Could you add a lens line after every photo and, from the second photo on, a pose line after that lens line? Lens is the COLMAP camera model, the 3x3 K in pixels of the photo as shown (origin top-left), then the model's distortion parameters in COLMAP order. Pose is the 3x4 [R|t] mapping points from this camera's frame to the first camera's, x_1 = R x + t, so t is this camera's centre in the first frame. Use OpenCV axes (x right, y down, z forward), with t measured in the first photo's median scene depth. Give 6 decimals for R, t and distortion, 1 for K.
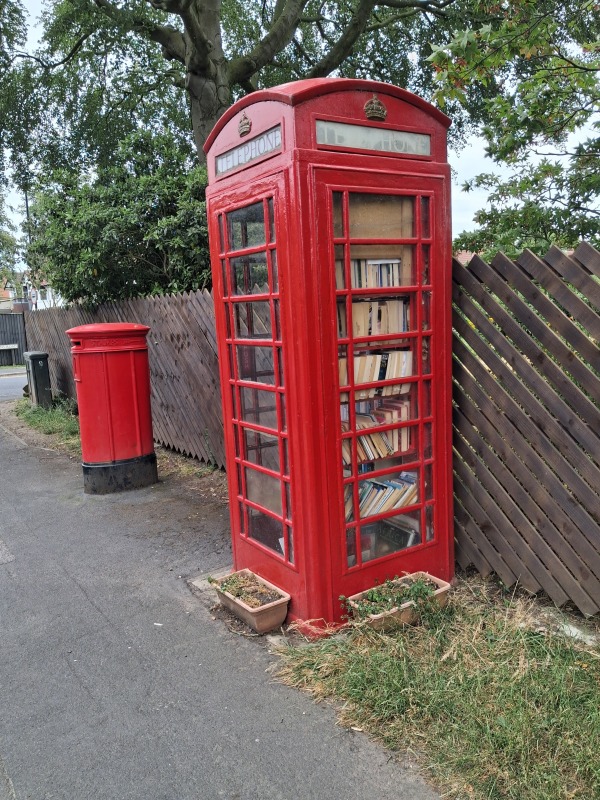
lens RADIAL K [[627.1, 0, 300.0], [0, 627.1, 400.0], [0, 0, 1]] dist [-0.001548, -0.007682]
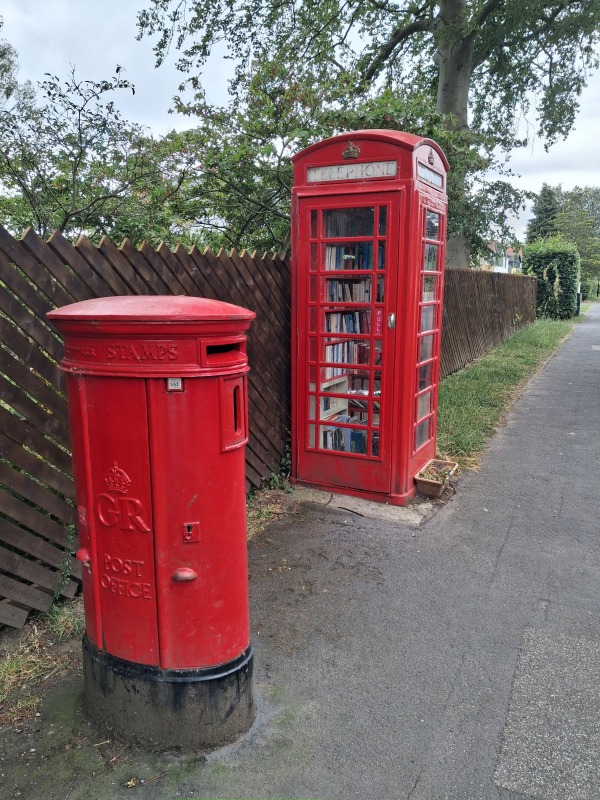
lens RADIAL K [[627.1, 0, 300.0], [0, 627.1, 400.0], [0, 0, 1]] dist [-0.001548, -0.007682]
pose [[-0.504762, -0.103360, 0.857049, -1.177886], [0.151553, 0.966777, 0.205851, -0.216120], [-0.849851, 0.233794, -0.472327, 1.949522]]
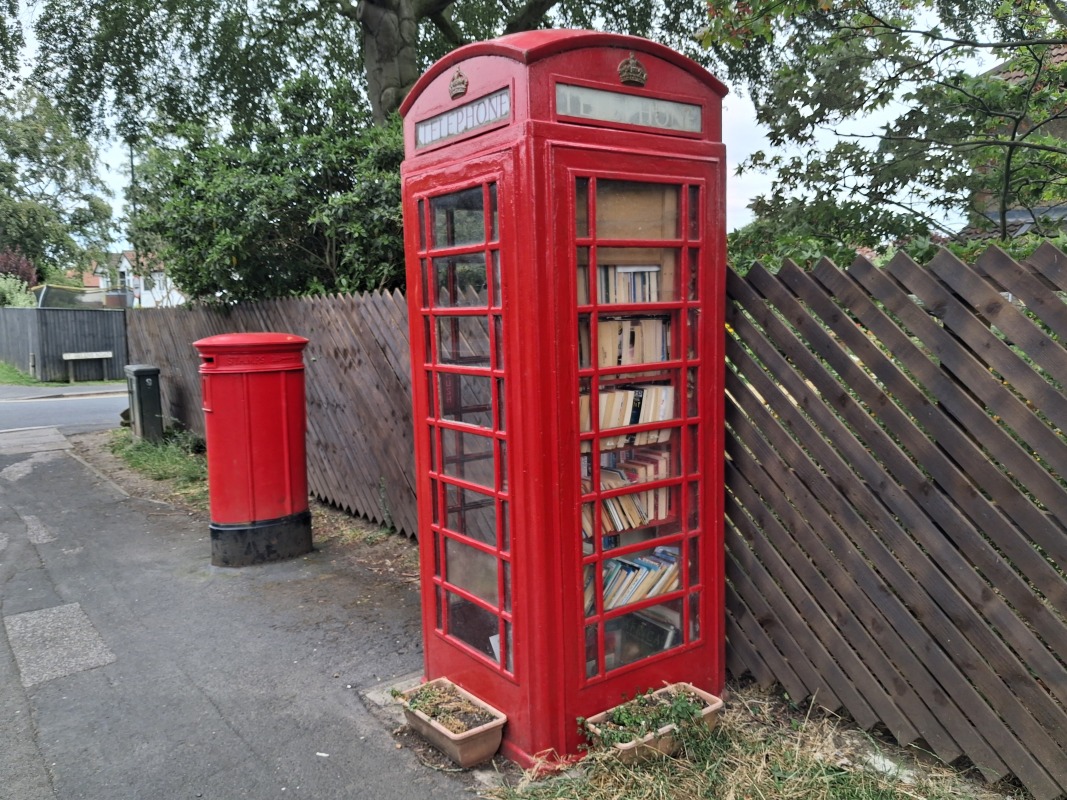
lens RADIAL K [[844.3, 0, 538.7], [0, 844.3, 394.5], [0, 0, 1]] dist [-0.006206, -0.015423]
pose [[0.998535, 0.018659, 0.050797, -0.033375], [-0.016298, 0.998785, -0.046500, -0.017529], [-0.051603, 0.045604, 0.997626, -0.003945]]
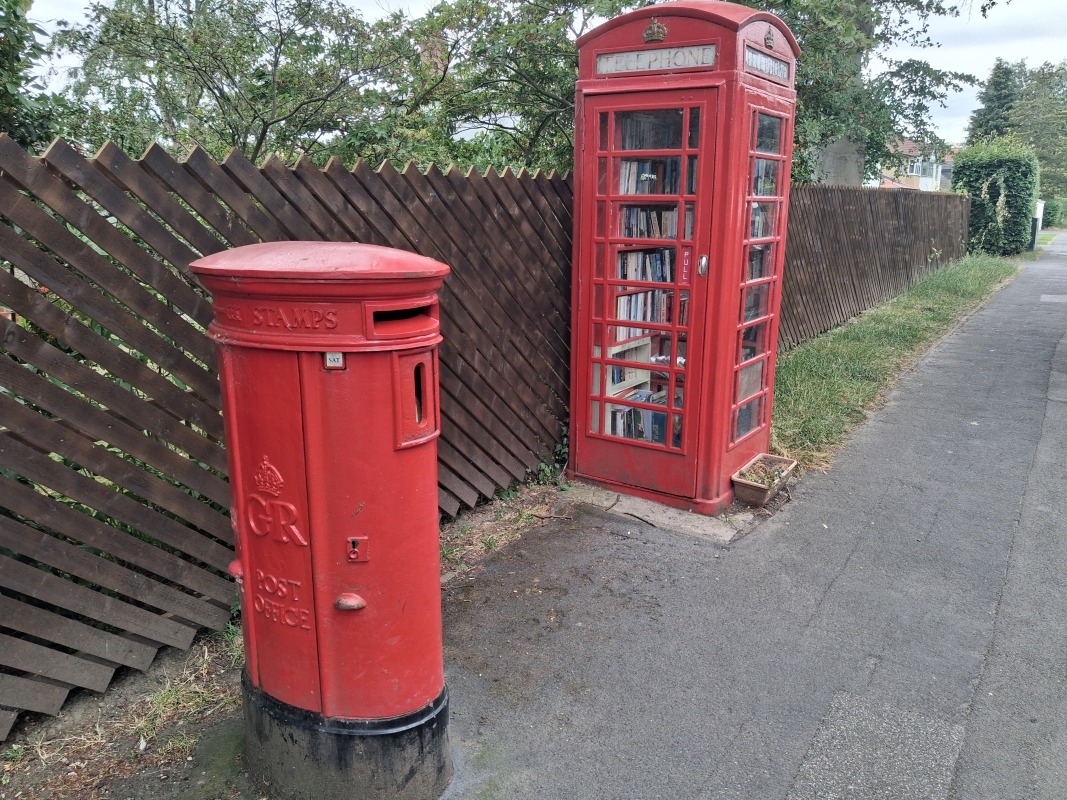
lens RADIAL K [[836.3, 0, 552.8], [0, 836.3, 395.9], [0, 0, 1]] dist [-0.001548, -0.007682]
pose [[-0.407345, -0.160304, 0.899096, -1.229563], [0.145289, 0.960563, 0.237088, -0.223579], [-0.901644, 0.227205, -0.367990, 1.854155]]
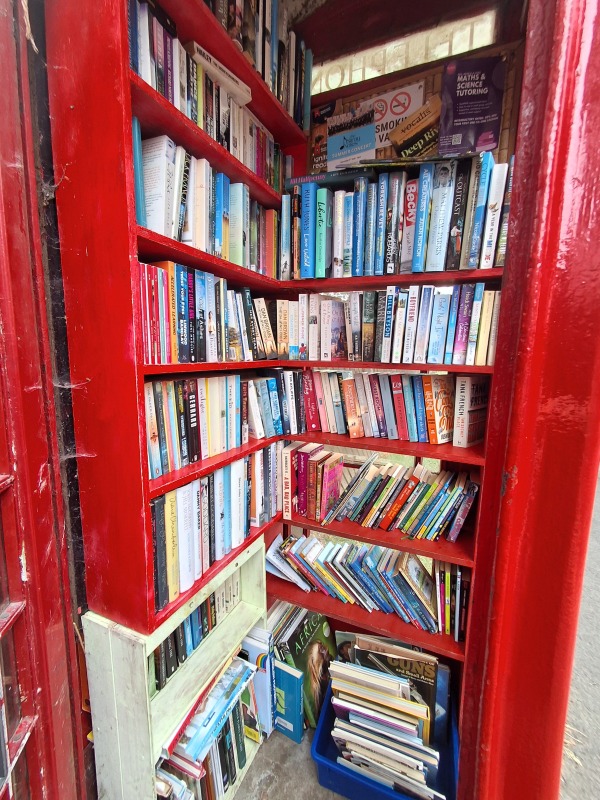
lens RADIAL K [[375.1, 0, 300.0], [0, 375.1, 400.0], [0, 0, 1]] dist [0.000033, -0.000003]
pose [[-0.551024, -0.063084, 0.832101, -0.185634], [0.143345, 0.975162, 0.168854, -0.116409], [-0.822086, 0.212320, -0.528295, 1.218293]]
